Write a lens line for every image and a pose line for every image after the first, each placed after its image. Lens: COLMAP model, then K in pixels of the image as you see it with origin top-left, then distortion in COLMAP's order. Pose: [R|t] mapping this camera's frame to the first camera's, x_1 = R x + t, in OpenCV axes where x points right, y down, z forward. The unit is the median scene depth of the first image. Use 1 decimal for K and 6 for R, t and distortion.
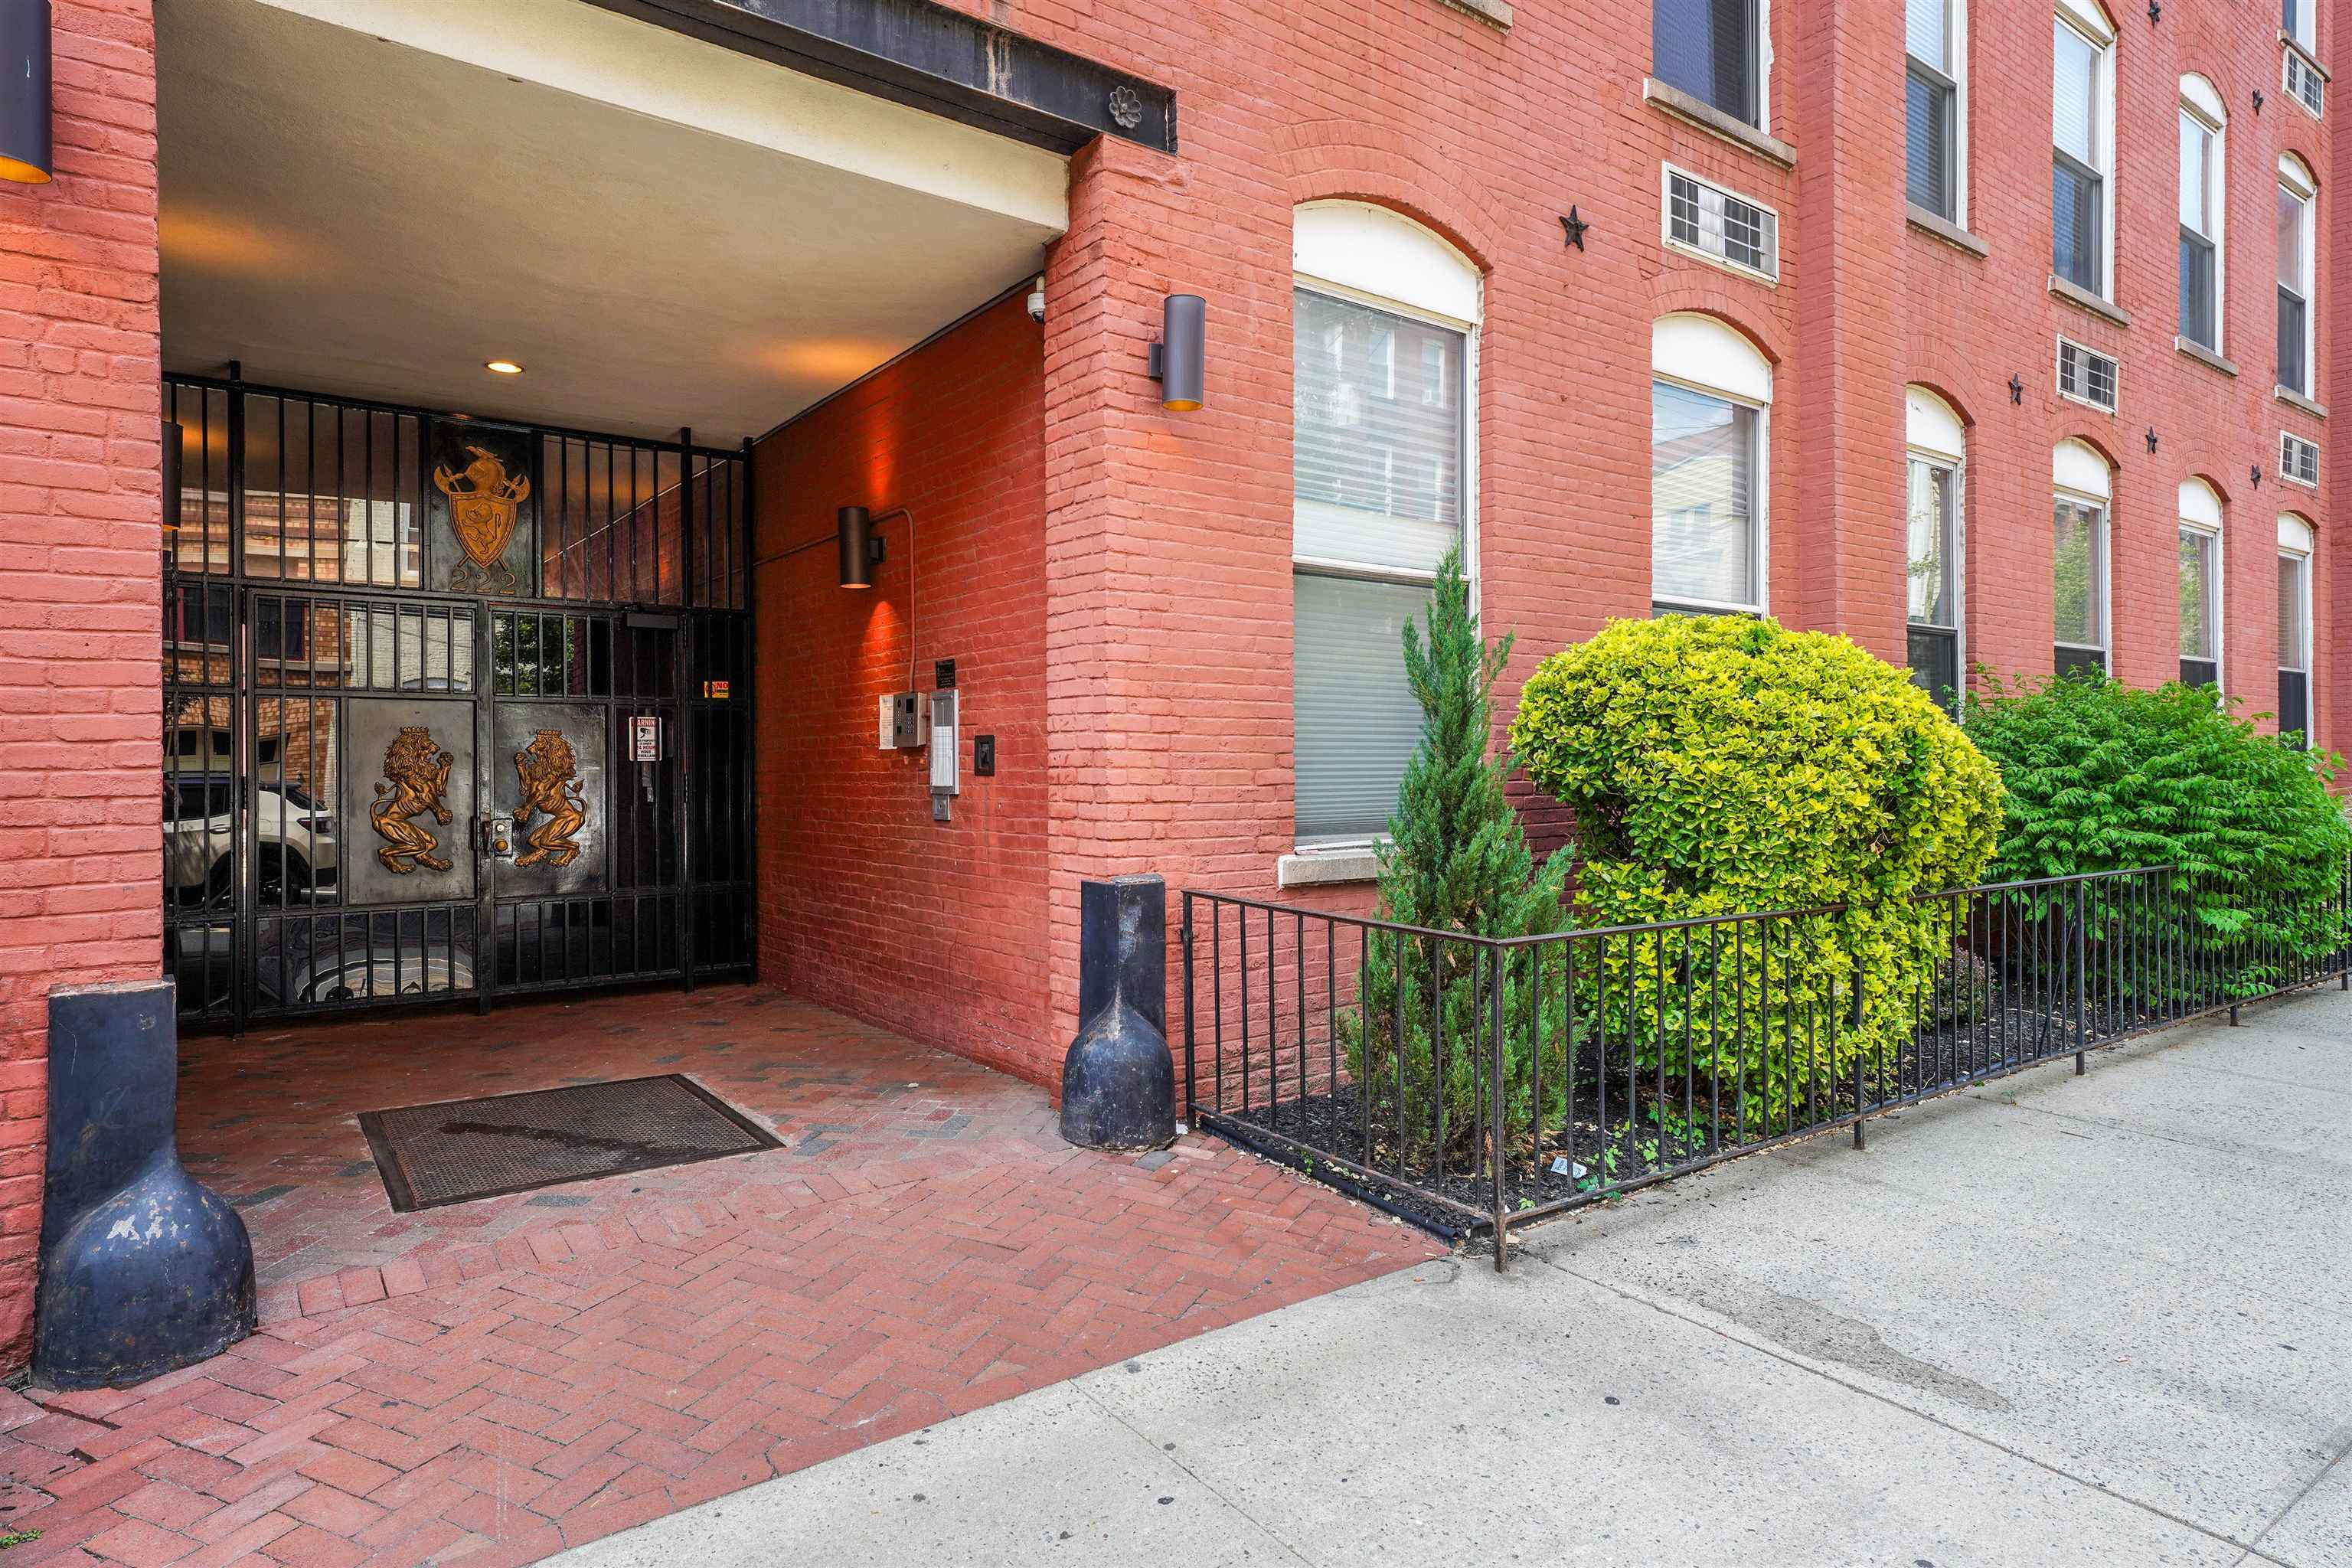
lens RADIAL K [[1332.4, 0, 1177.0], [0, 1332.4, 761.1], [0, 0, 1]] dist [0.019636, 0.002273]
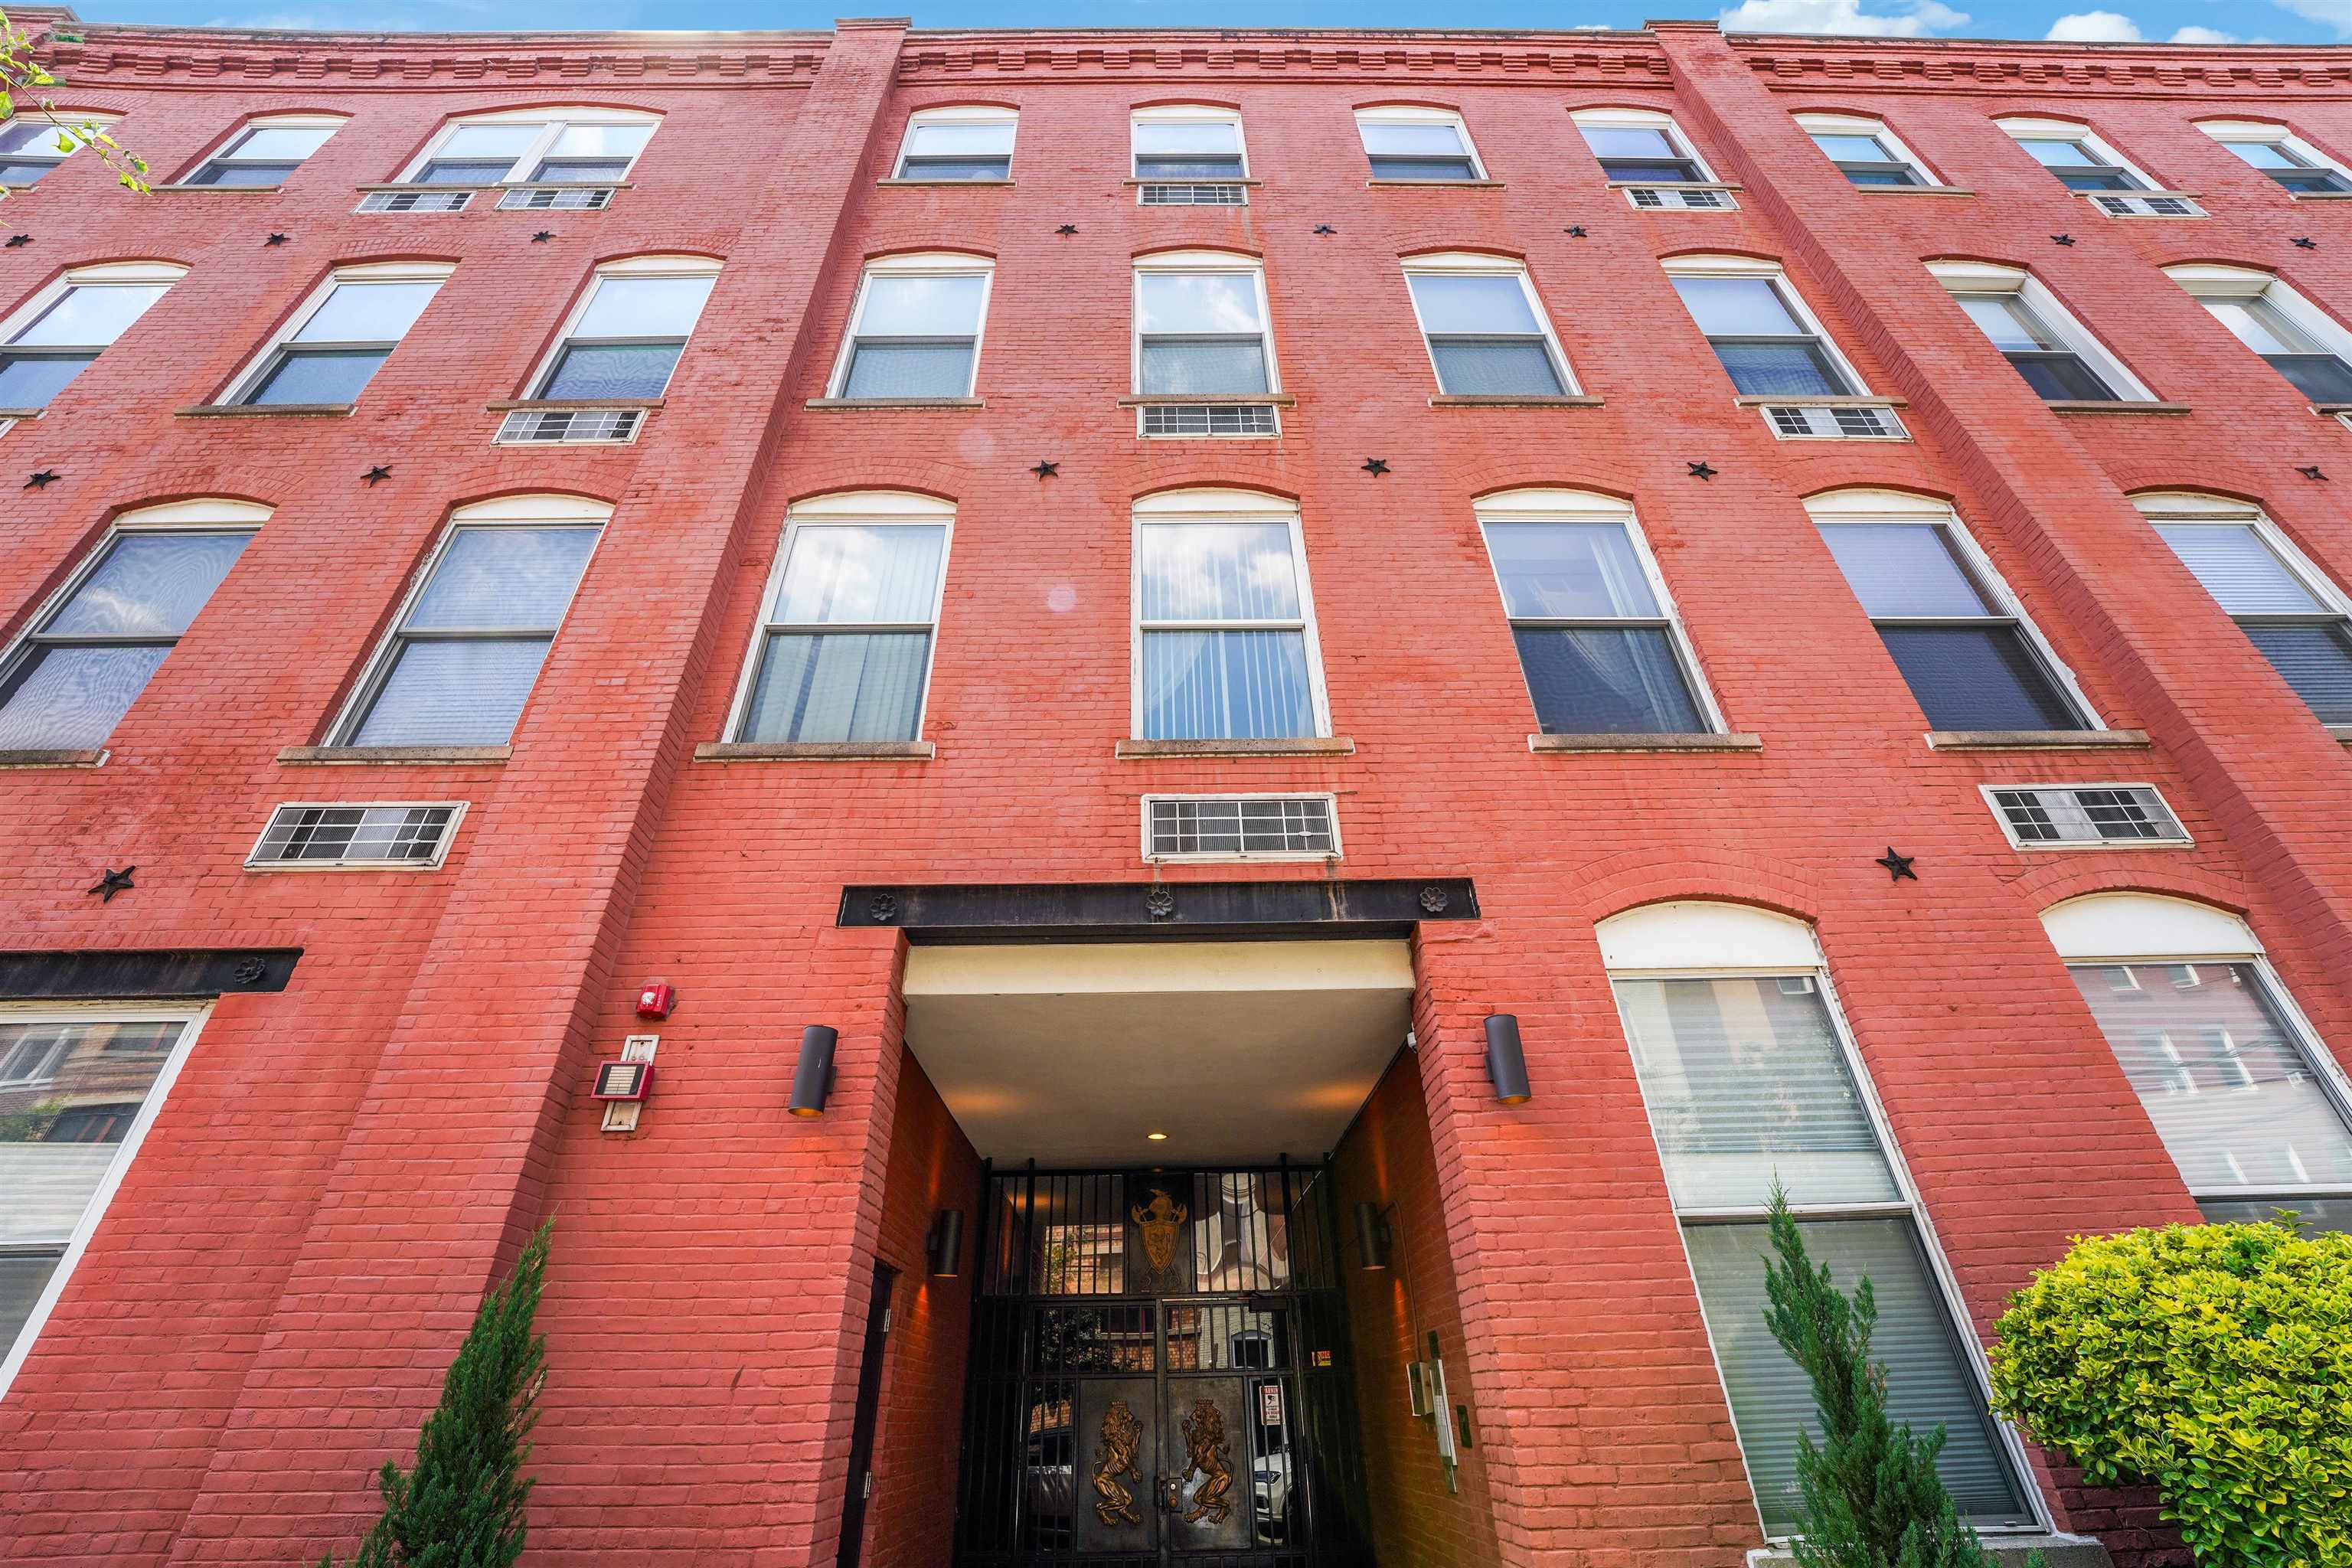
lens RADIAL K [[954.5, 0, 1164.0], [0, 954.5, 790.5], [0, 0, 1]] dist [-0.022822, 0.003909]
pose [[0.812224, -0.330723, -0.480535, 0.250422], [0.018747, 0.838130, -0.545148, -0.028547], [0.583044, 0.433774, 0.686950, 0.065840]]
